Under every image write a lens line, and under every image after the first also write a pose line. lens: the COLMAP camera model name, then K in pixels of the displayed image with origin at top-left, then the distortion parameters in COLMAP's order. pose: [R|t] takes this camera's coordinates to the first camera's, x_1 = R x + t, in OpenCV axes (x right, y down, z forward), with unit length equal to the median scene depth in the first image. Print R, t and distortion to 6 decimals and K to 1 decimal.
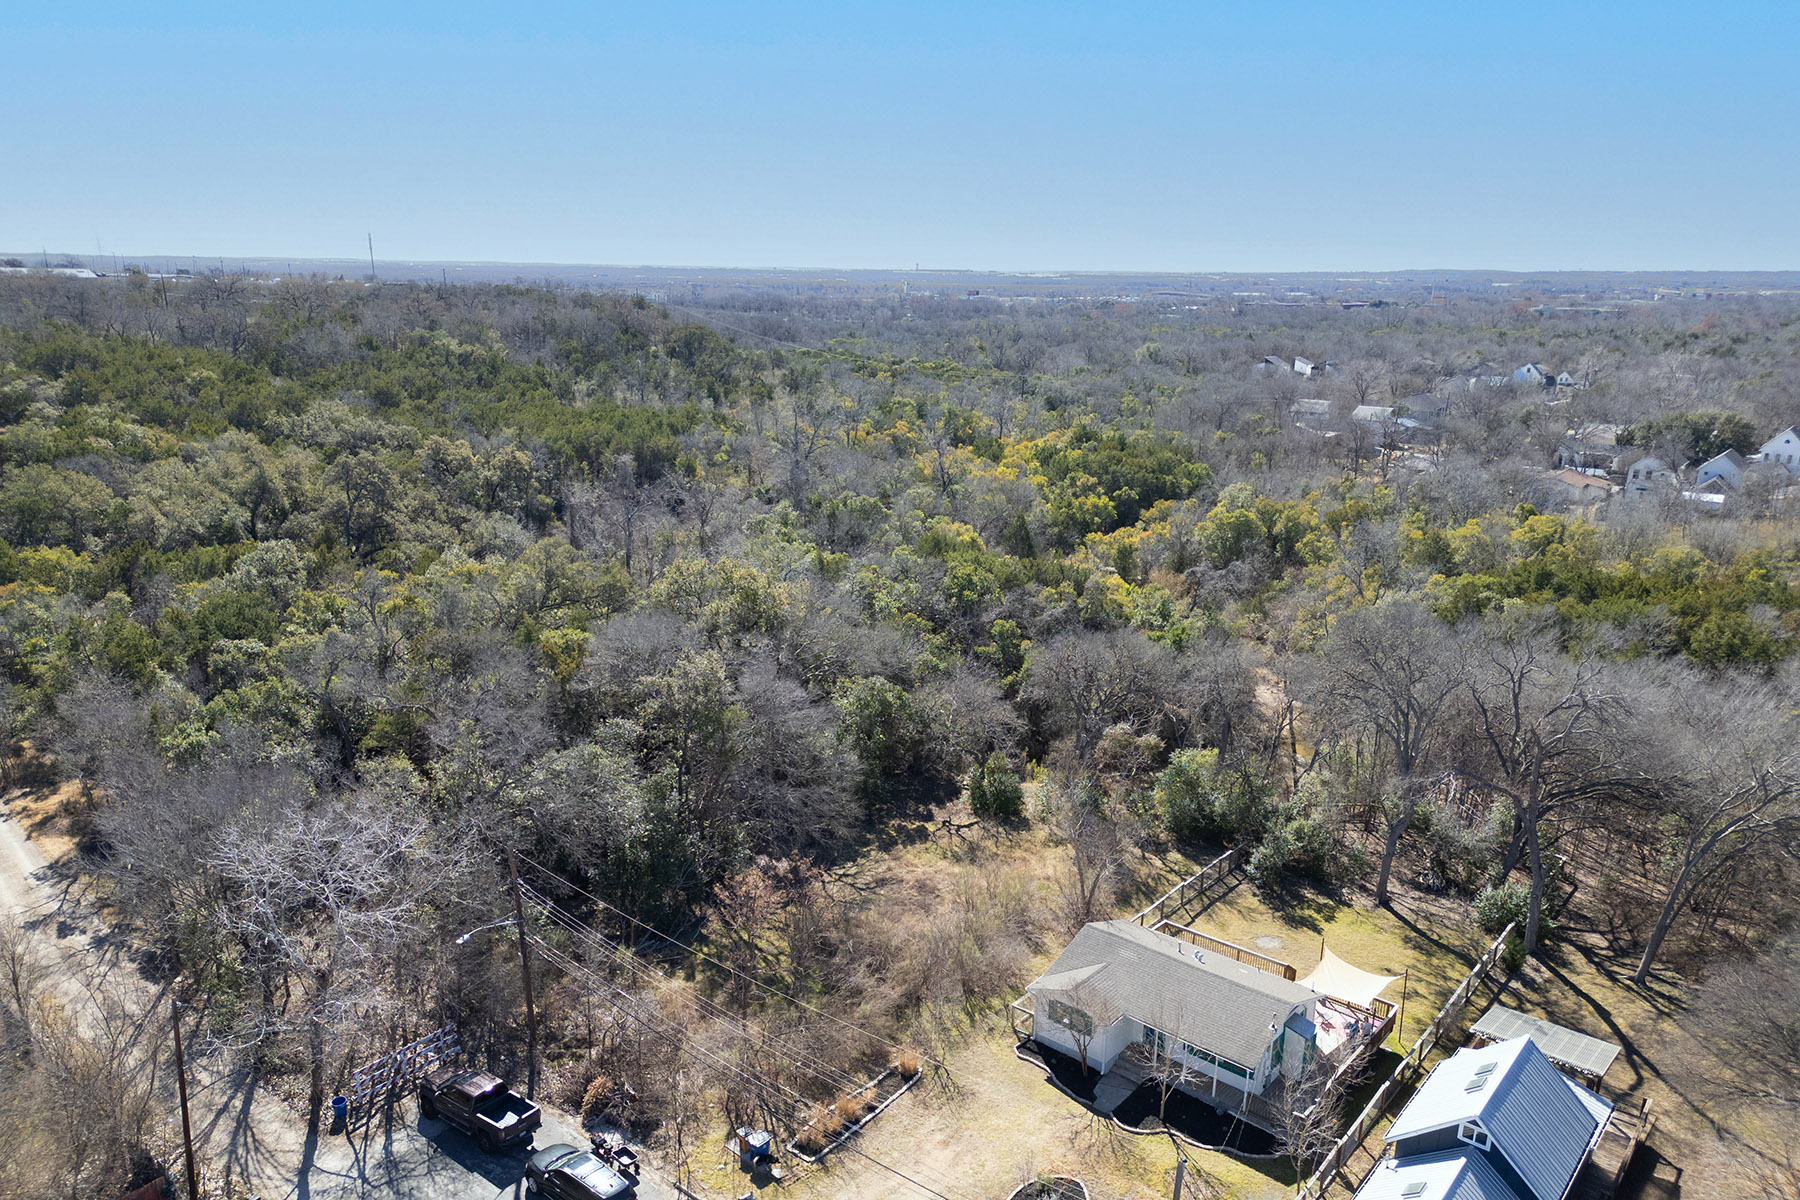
lens RADIAL K [[1694.9, 0, 900.0], [0, 1694.9, 600.0], [0, 0, 1]] dist [0.052820, 0.000568]
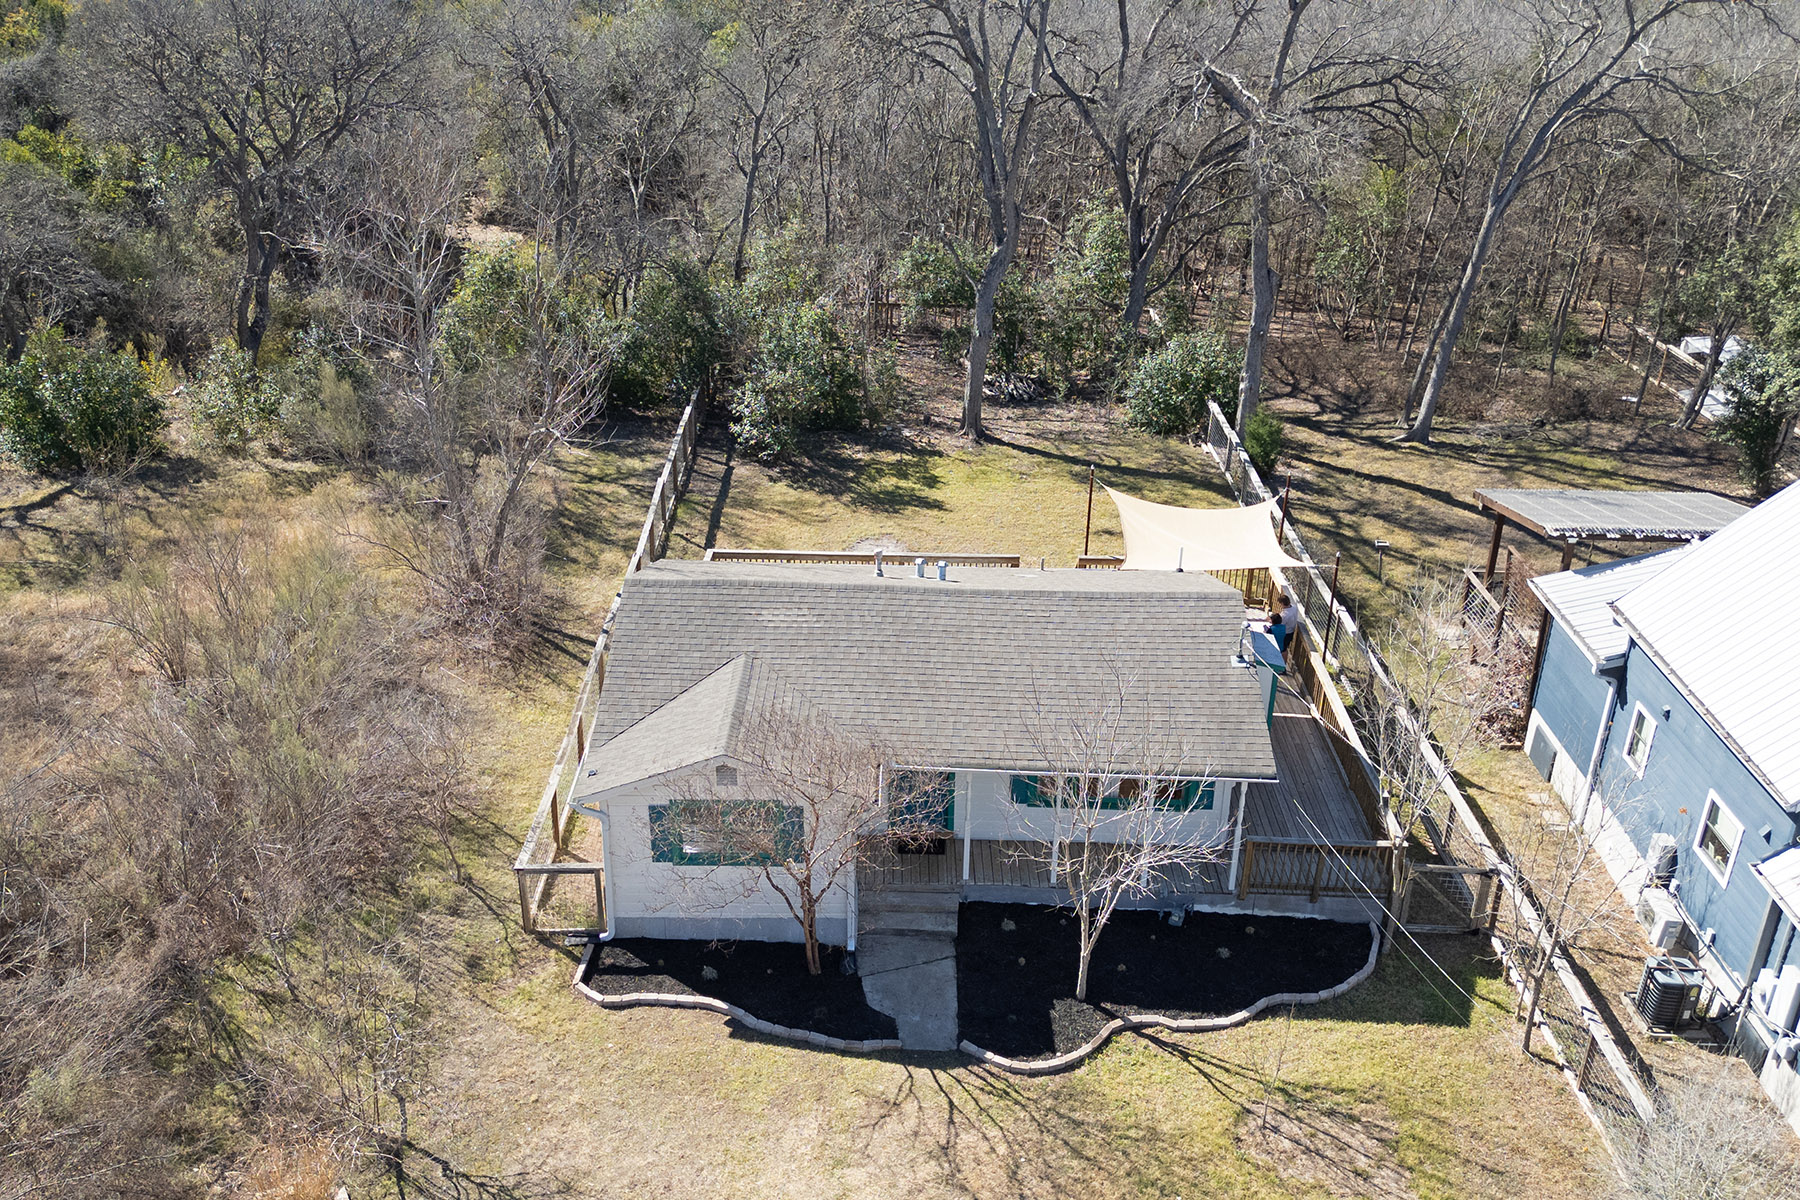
lens RADIAL K [[1694.9, 0, 900.0], [0, 1694.9, 600.0], [0, 0, 1]] dist [0.052820, 0.000568]
pose [[0.757548, -0.265936, 0.596154, -0.053452], [0.191286, 0.963600, 0.186777, 0.131980], [-0.624124, -0.027457, 0.780842, 0.649353]]
